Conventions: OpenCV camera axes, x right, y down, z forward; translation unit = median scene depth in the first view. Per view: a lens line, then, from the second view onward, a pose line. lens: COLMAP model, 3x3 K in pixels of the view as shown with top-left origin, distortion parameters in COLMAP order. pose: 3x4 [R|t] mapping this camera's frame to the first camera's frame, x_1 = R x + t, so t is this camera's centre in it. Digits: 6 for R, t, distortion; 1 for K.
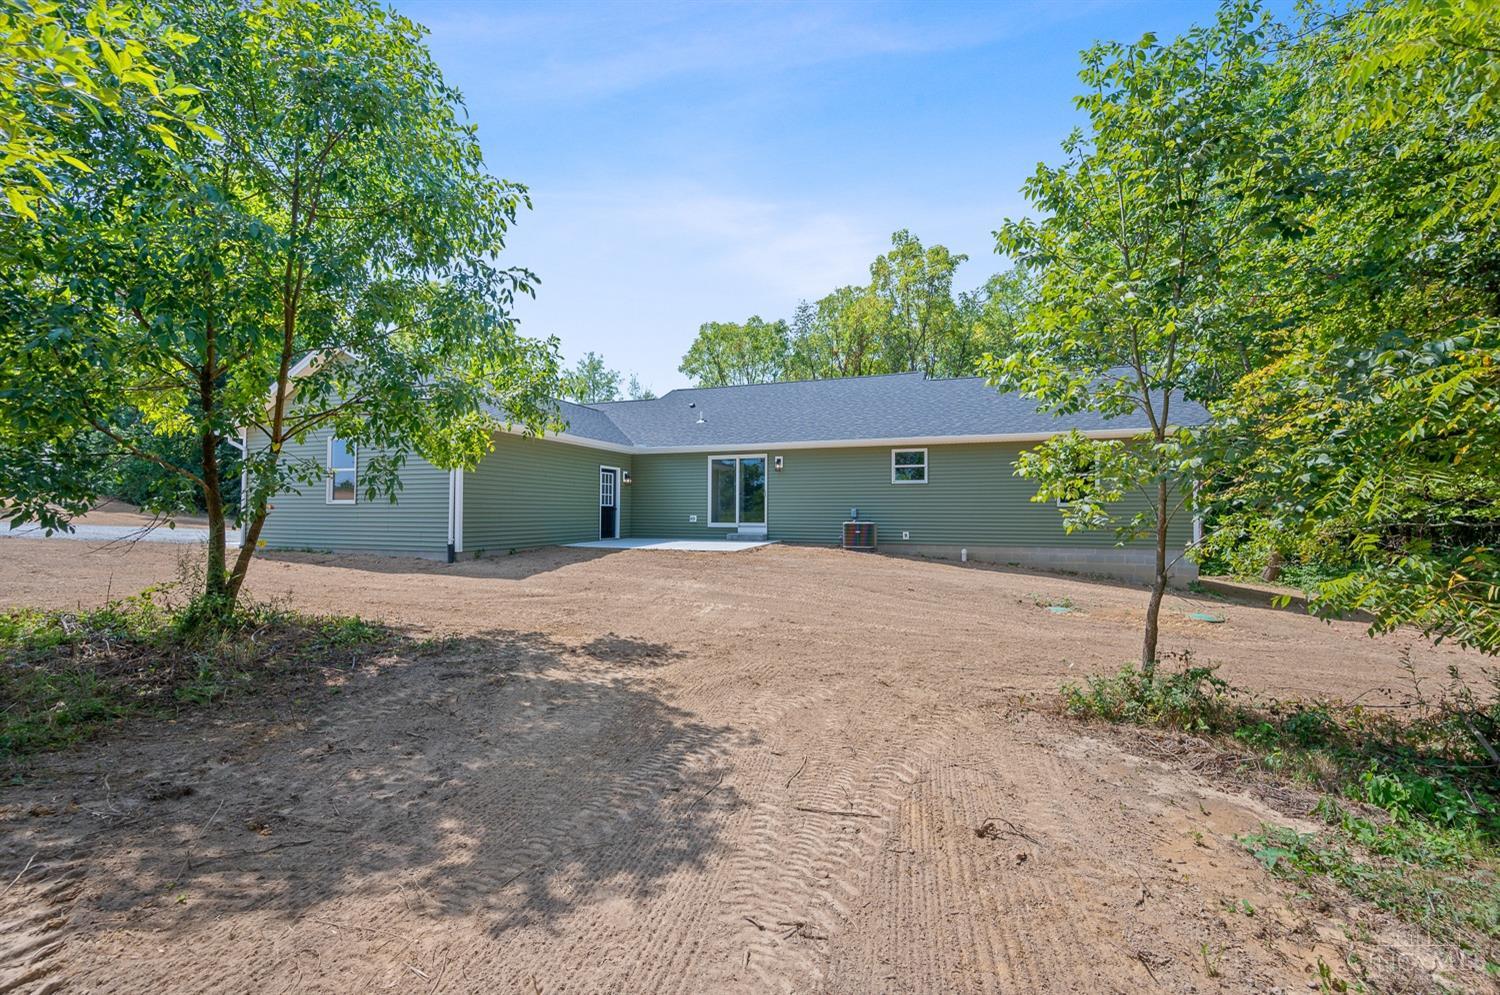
lens RADIAL K [[598.5, 0, 750.0], [0, 598.5, 497.5], [0, 0, 1]] dist [0.000206, 0.000030]
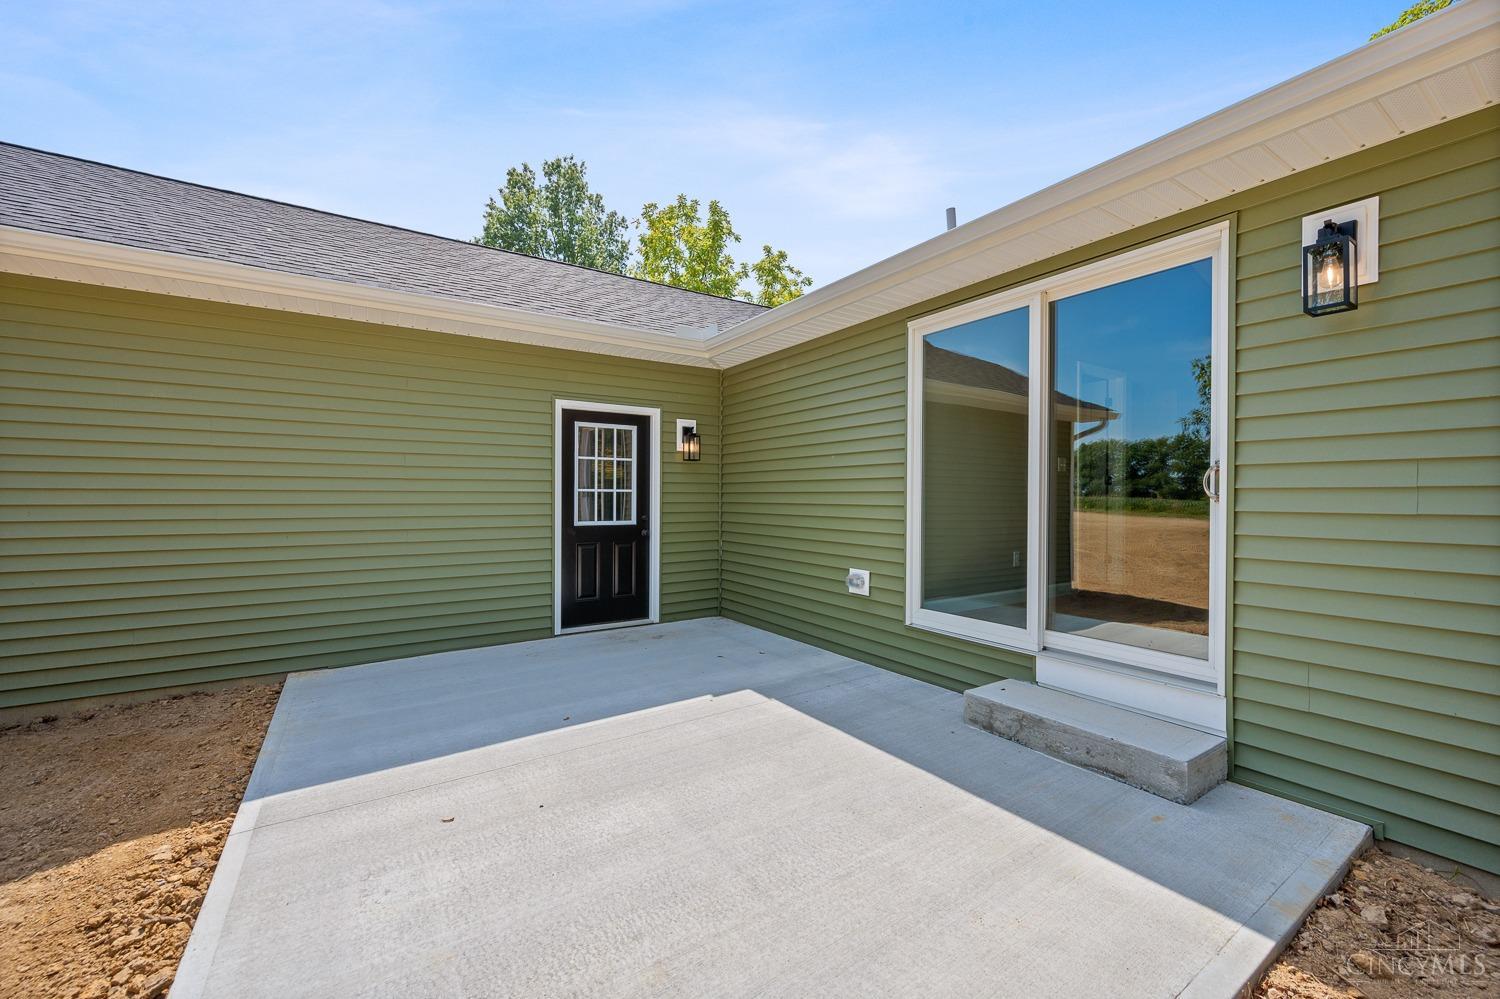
lens RADIAL K [[598.5, 0, 750.0], [0, 598.5, 499.5], [0, 0, 1]] dist [0.000206, 0.000030]
pose [[0.799673, 0.003388, -0.600427, 0.022503], [0.011120, 0.999729, 0.020451, -0.005698], [0.600333, -0.023031, 0.799418, 0.786050]]
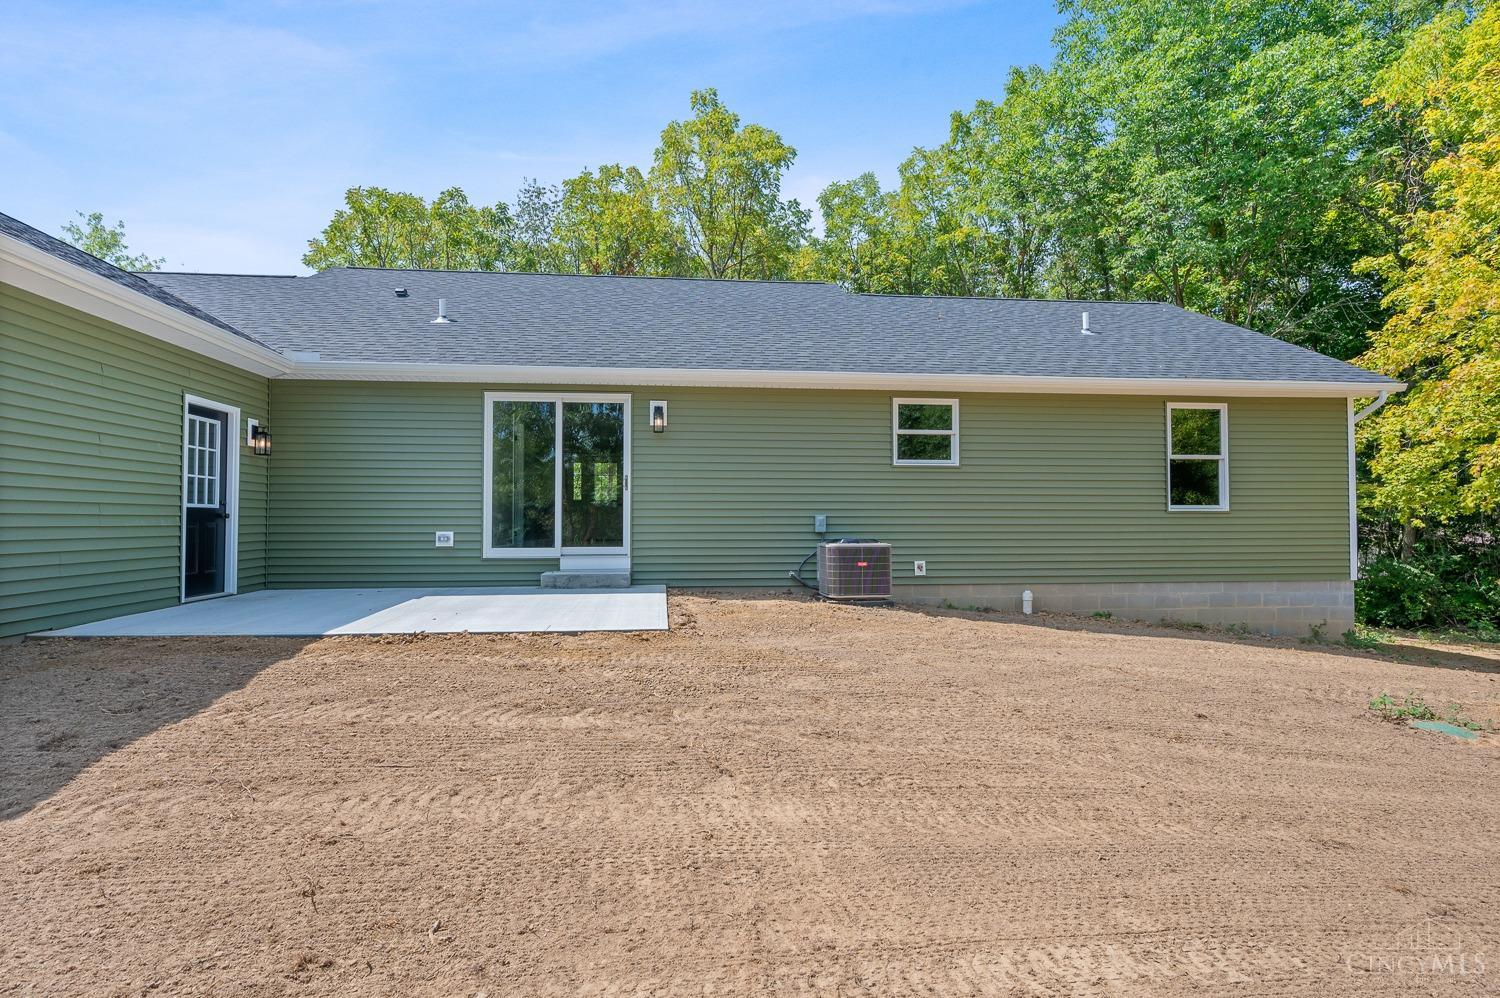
lens RADIAL K [[785.2, 0, 750.0], [0, 785.2, 499.0], [0, 0, 1]] dist [-0.000920, 0.000032]
pose [[0.899169, 0.010181, 0.437482, -0.146992], [-0.007624, 0.999942, -0.007602, 0.010022], [-0.437534, 0.003501, 0.899195, 0.417732]]
